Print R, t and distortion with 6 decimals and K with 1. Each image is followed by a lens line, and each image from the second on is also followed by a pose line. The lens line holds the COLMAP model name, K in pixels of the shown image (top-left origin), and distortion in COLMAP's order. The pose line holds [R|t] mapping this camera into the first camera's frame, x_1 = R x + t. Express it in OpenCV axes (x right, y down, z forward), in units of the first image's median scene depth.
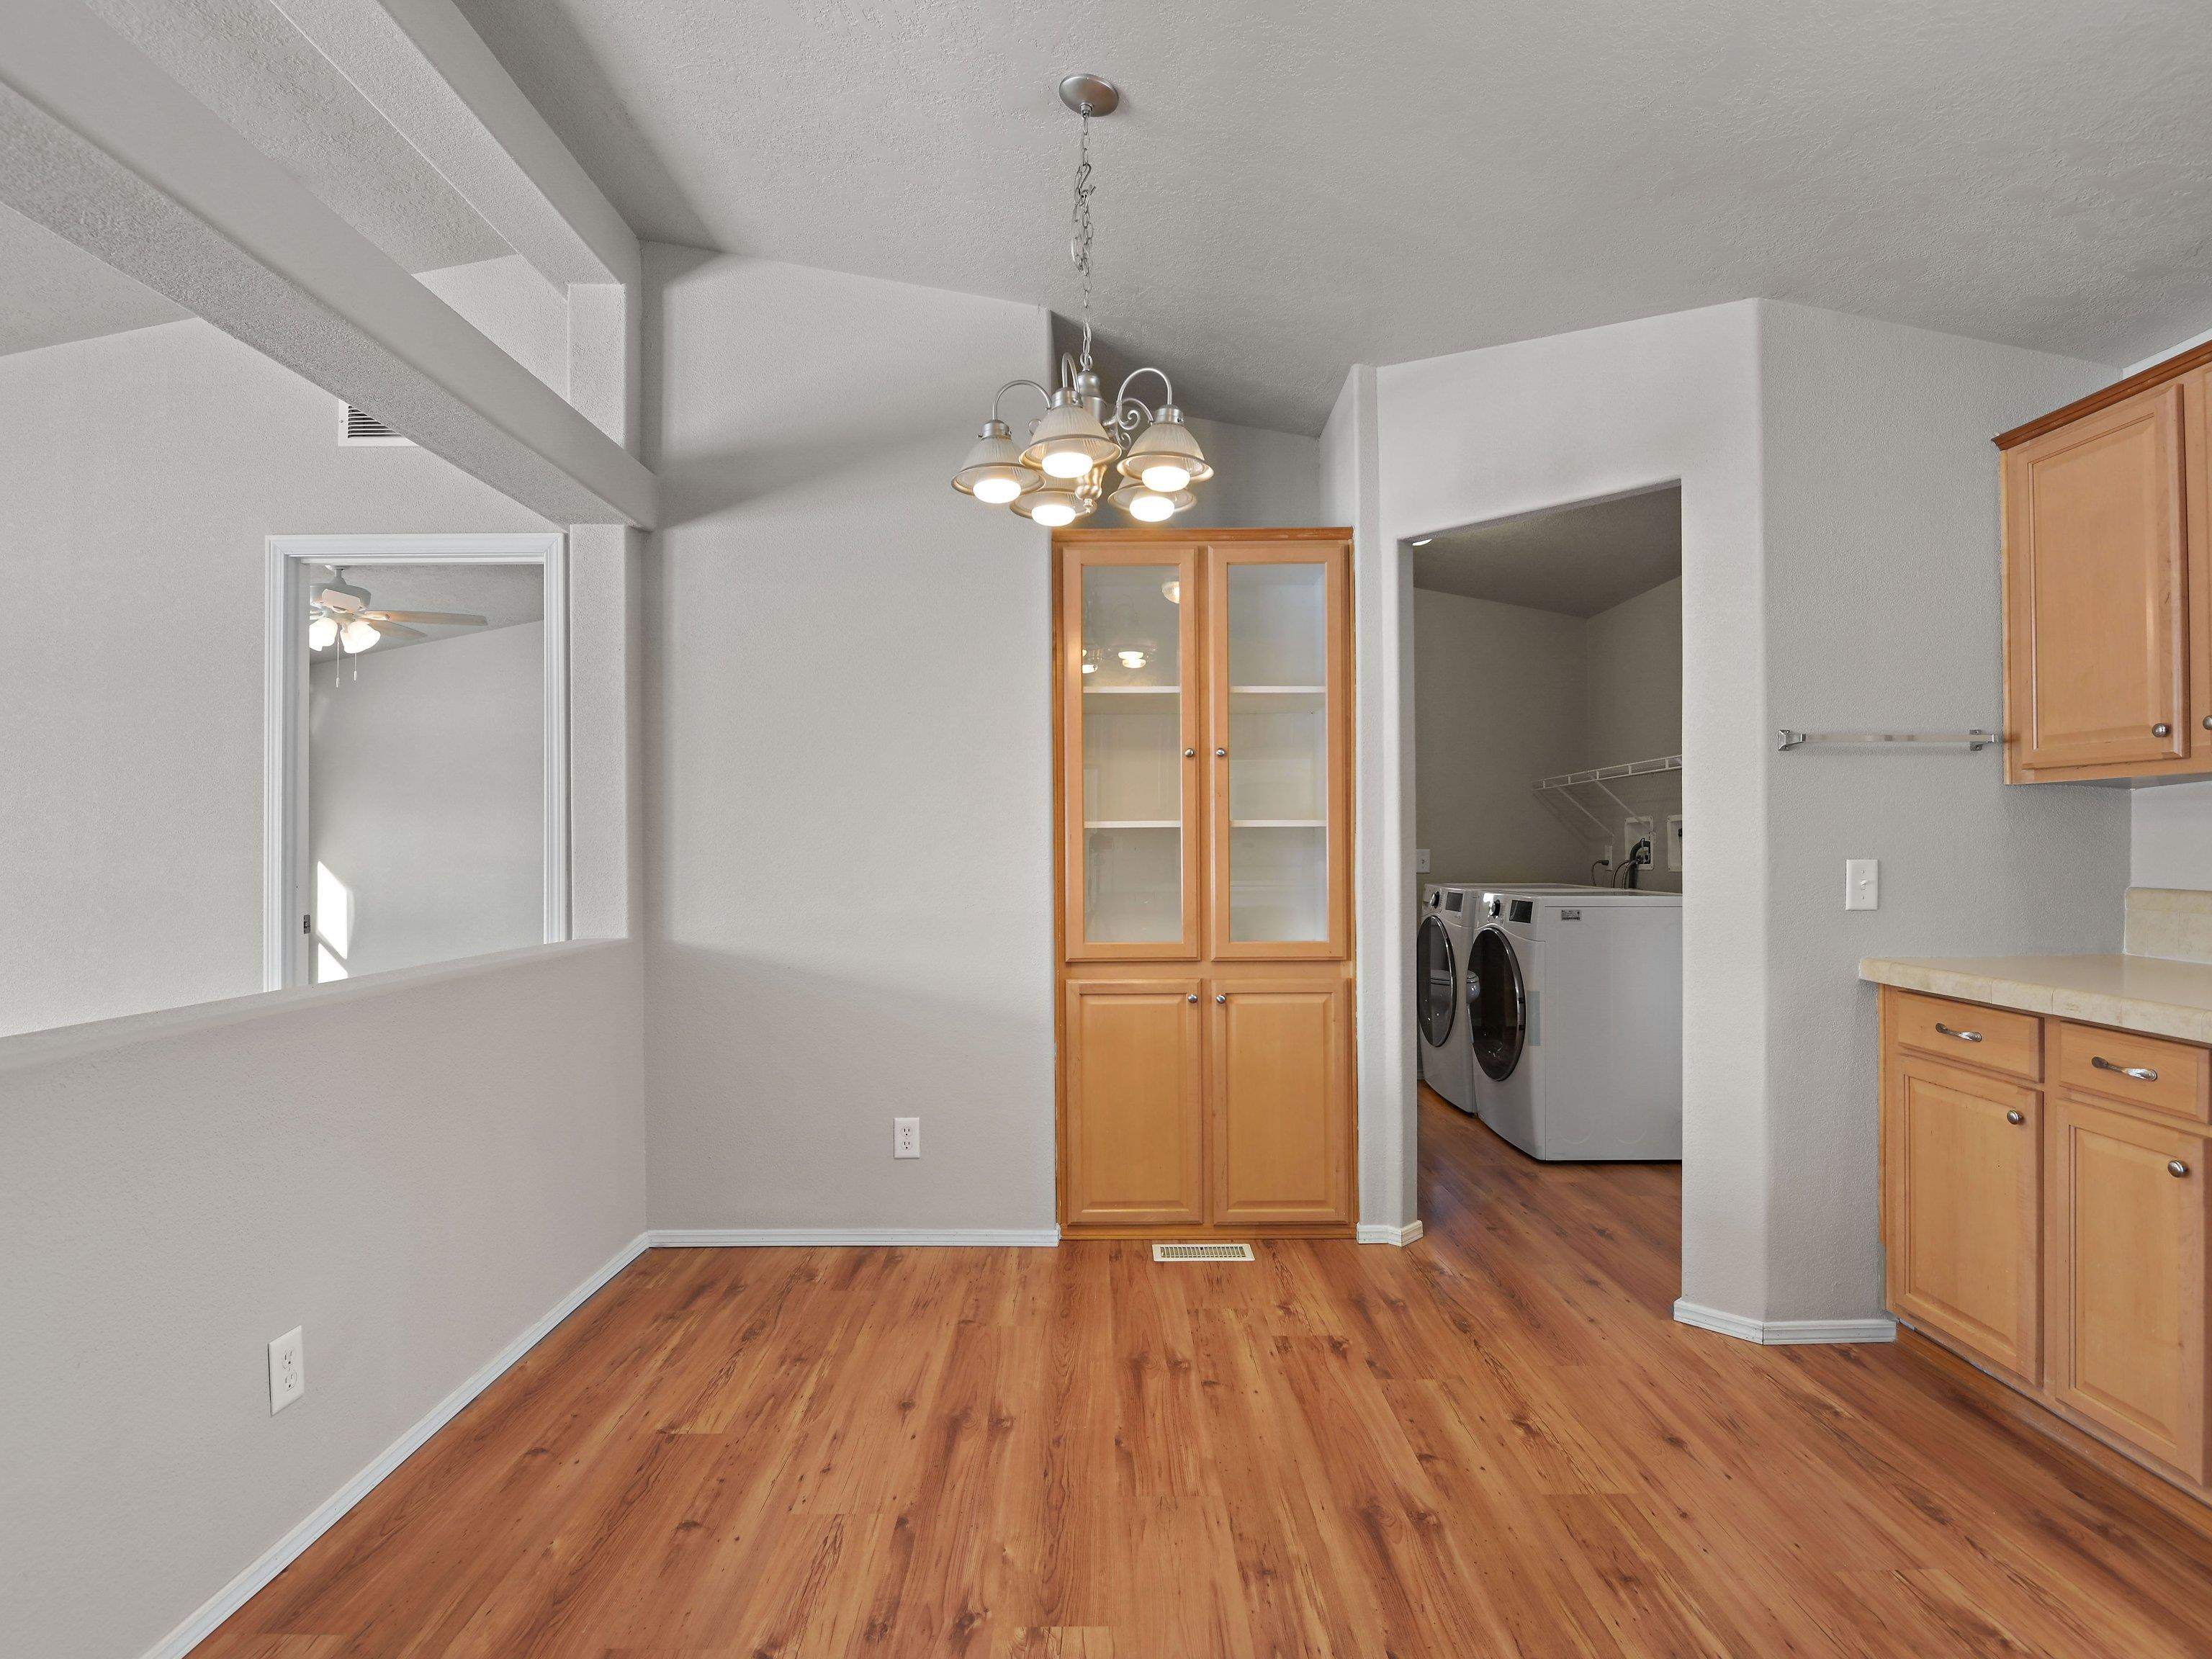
lens RADIAL K [[1146.1, 0, 1094.9], [0, 1146.1, 834.1], [0, 0, 1]] dist [-0.011265, -0.007984]
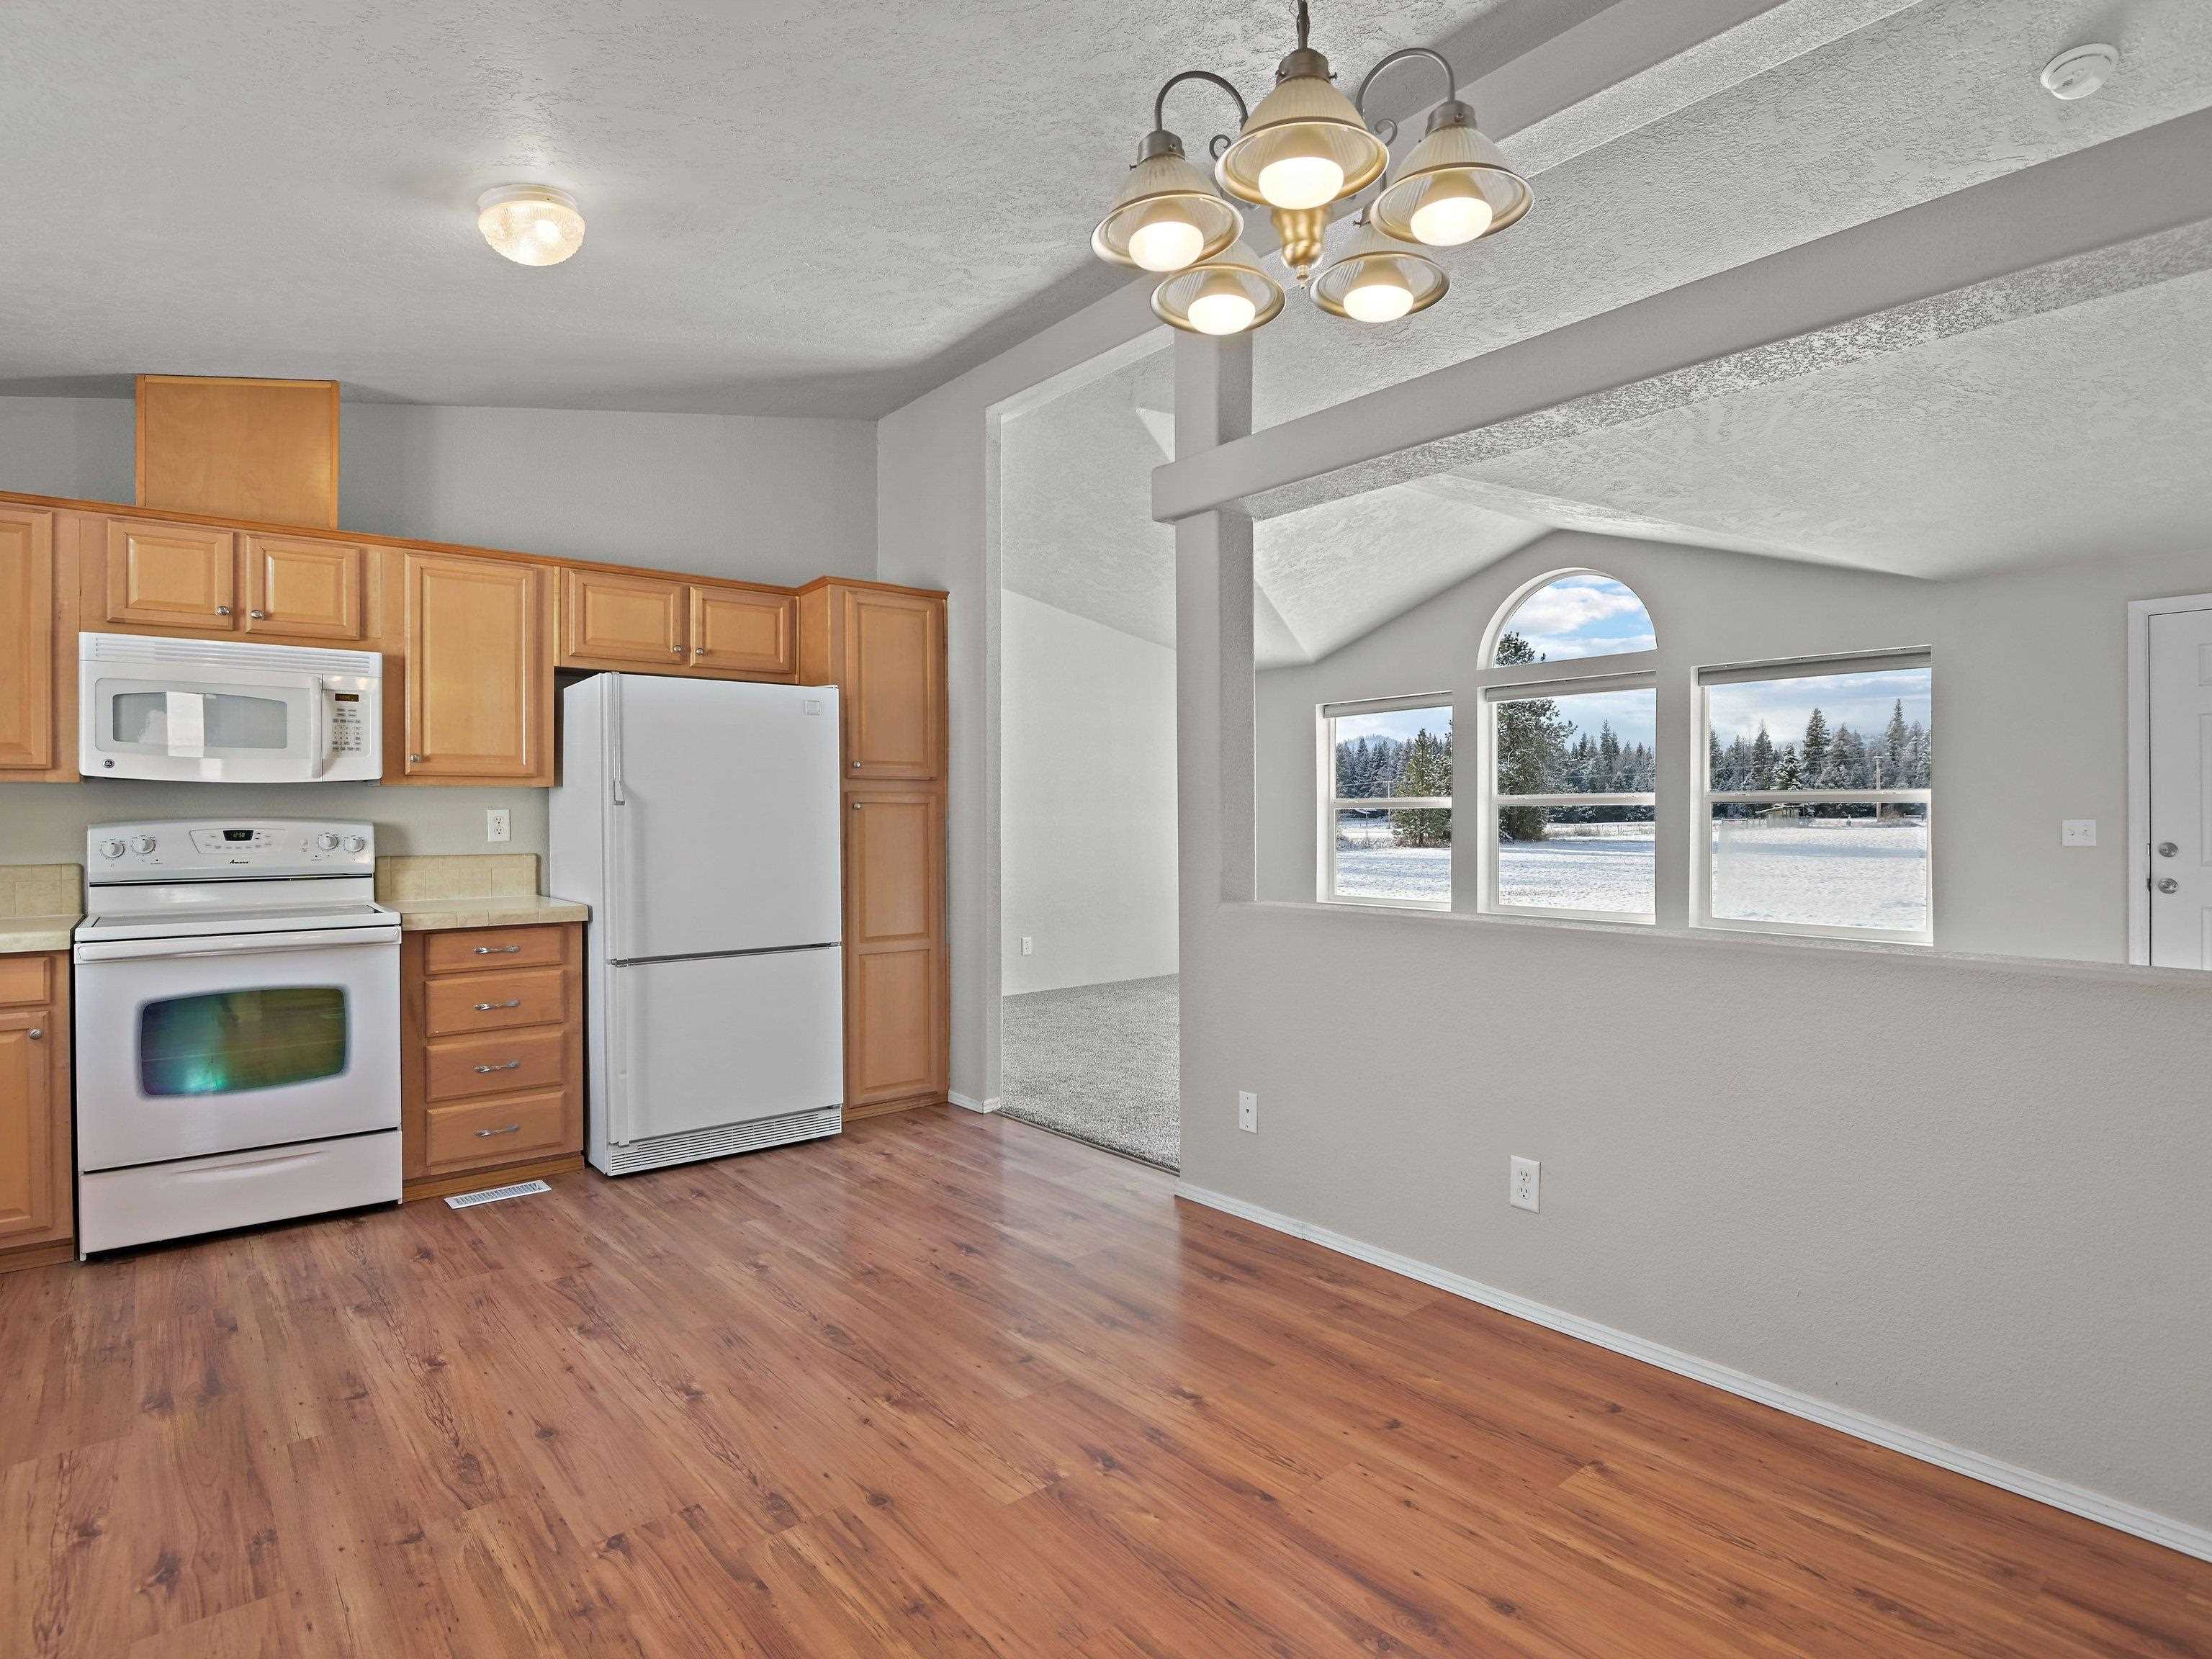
lens RADIAL K [[1146.1, 0, 1095.2], [0, 1146.1, 815.8], [0, 0, 1]] dist [-0.011265, -0.007984]
pose [[-0.769899, 0.007503, -0.638121, 0.531438], [0.013227, 0.999904, -0.004201, 0.011742], [0.638028, -0.011675, -0.769925, 1.550590]]
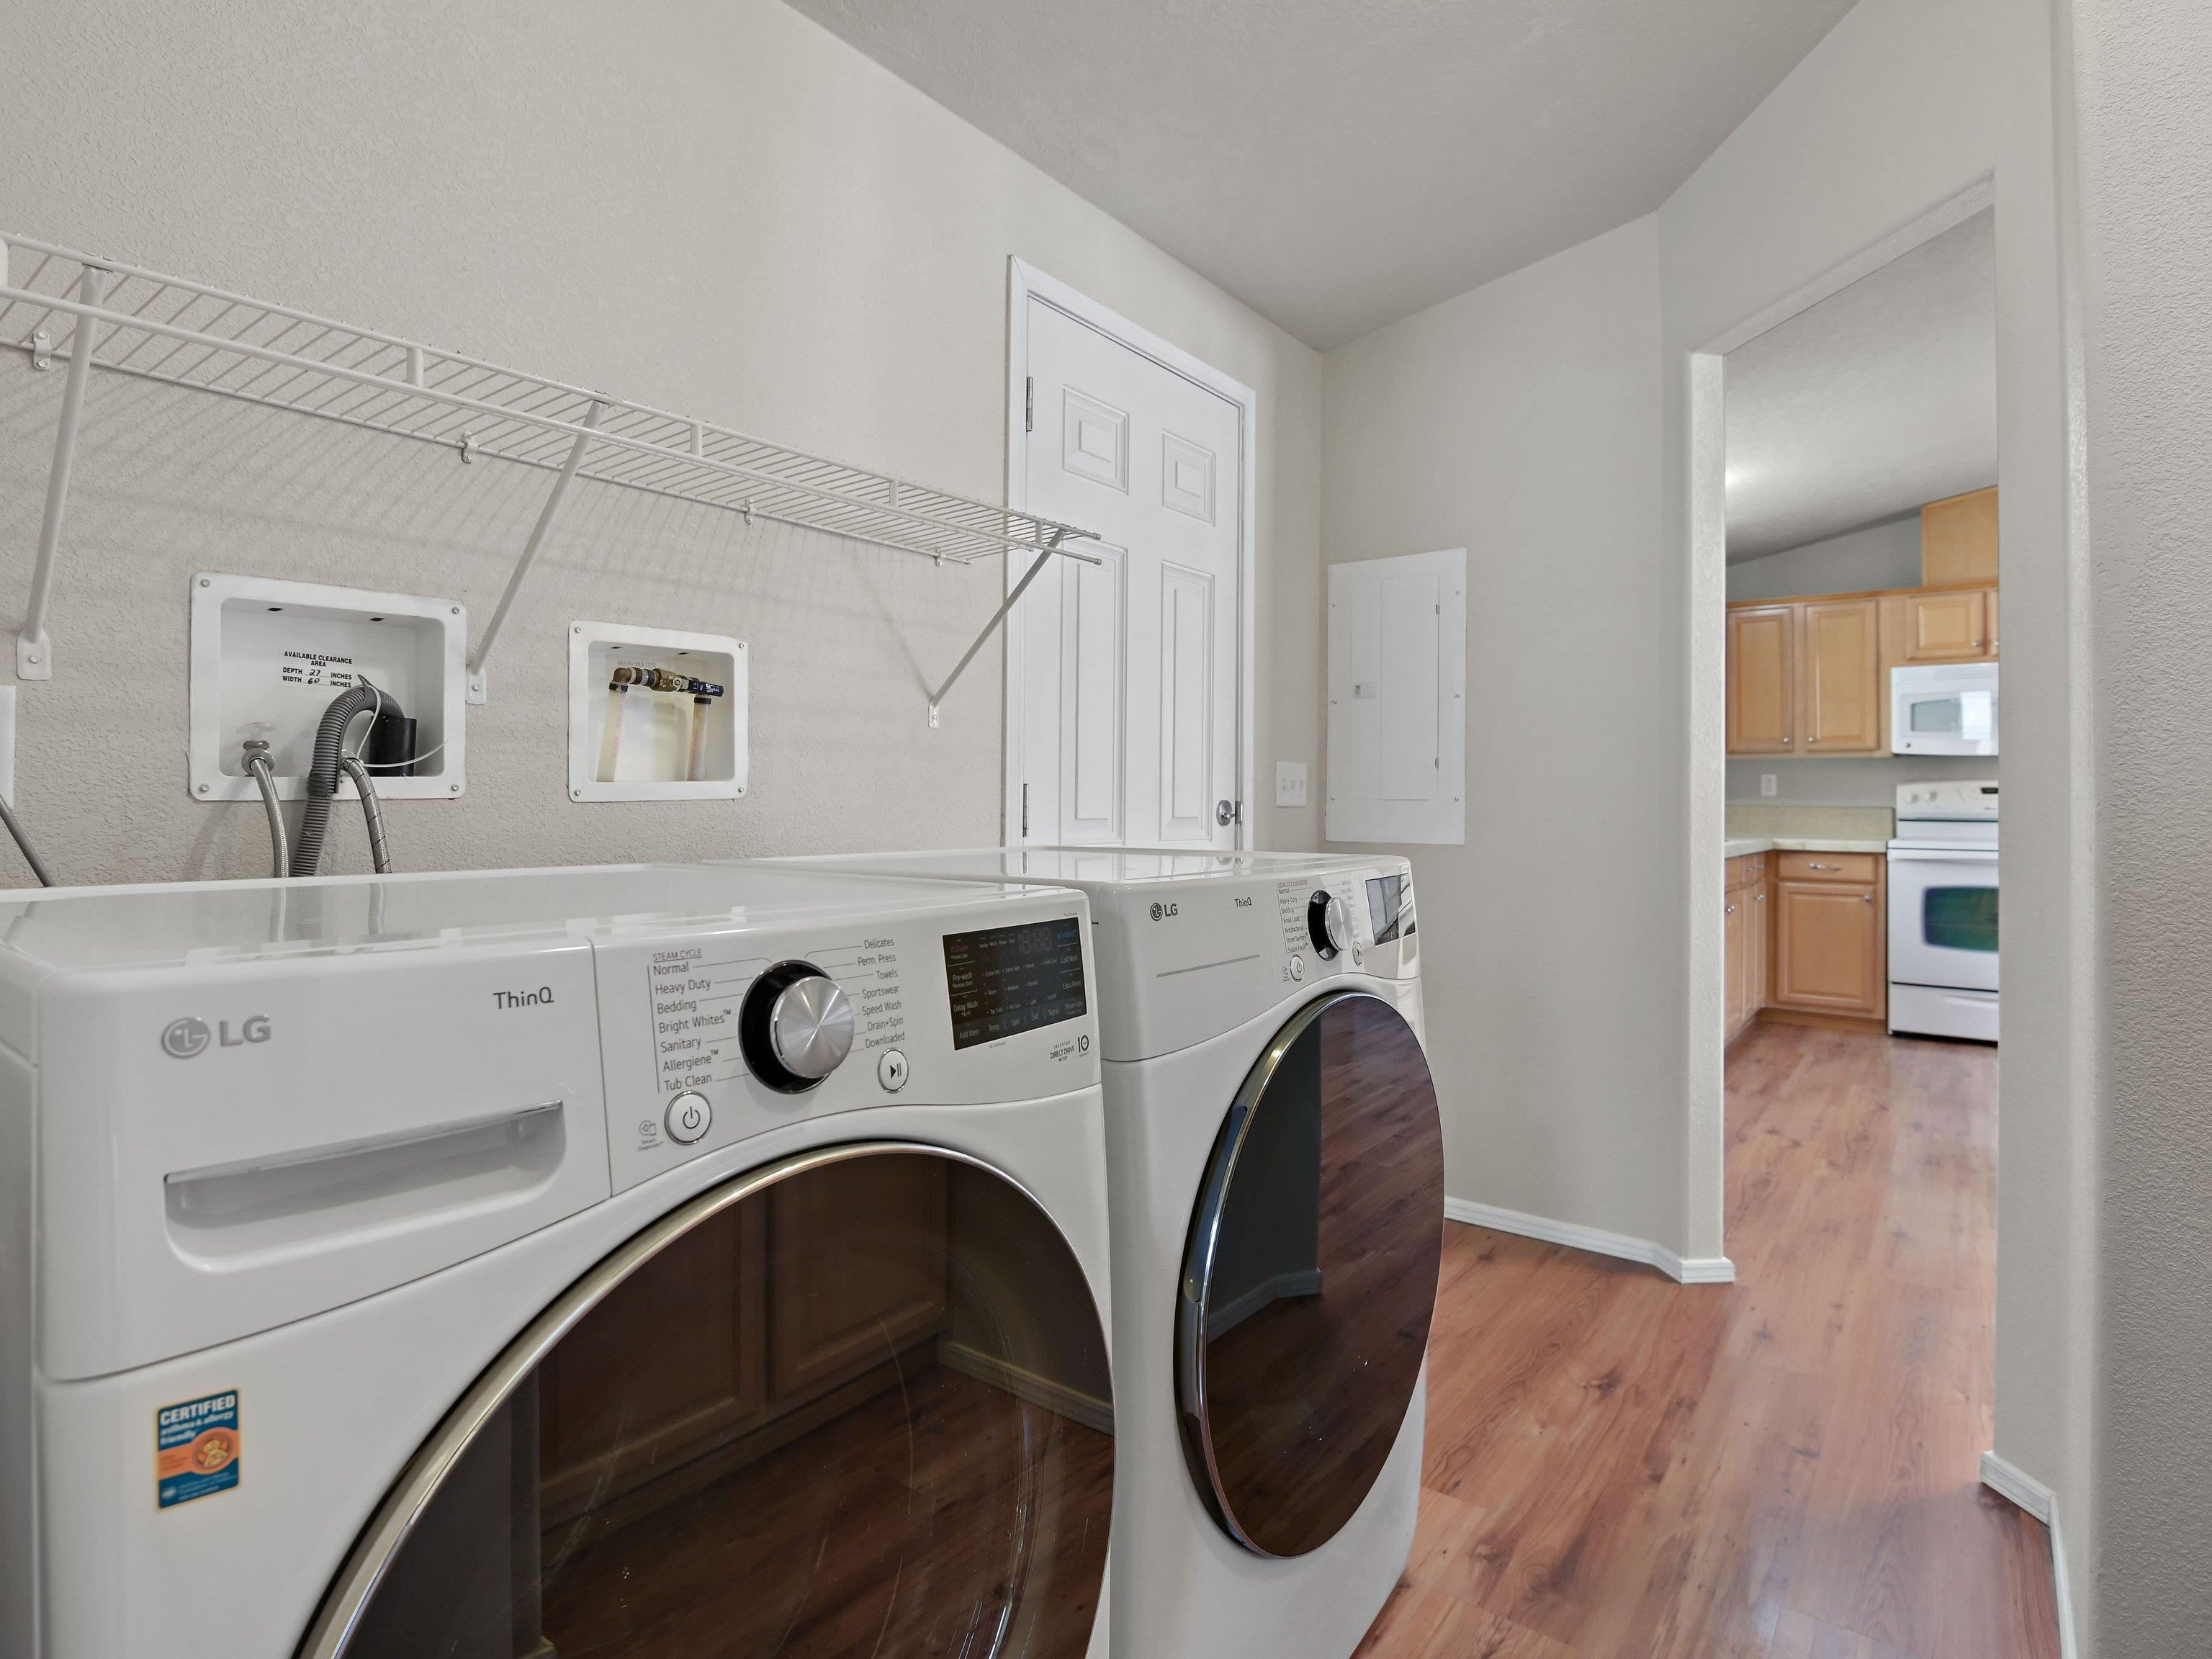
lens RADIAL K [[1146.1, 0, 1103.8], [0, 1146.1, 780.7], [0, 0, 1]] dist [-0.011265, -0.007984]
pose [[-0.792747, 0.006915, 0.609511, 0.458584], [-0.009895, 0.999658, -0.024210, 0.075709], [-0.609470, -0.025224, -0.792408, 2.635579]]
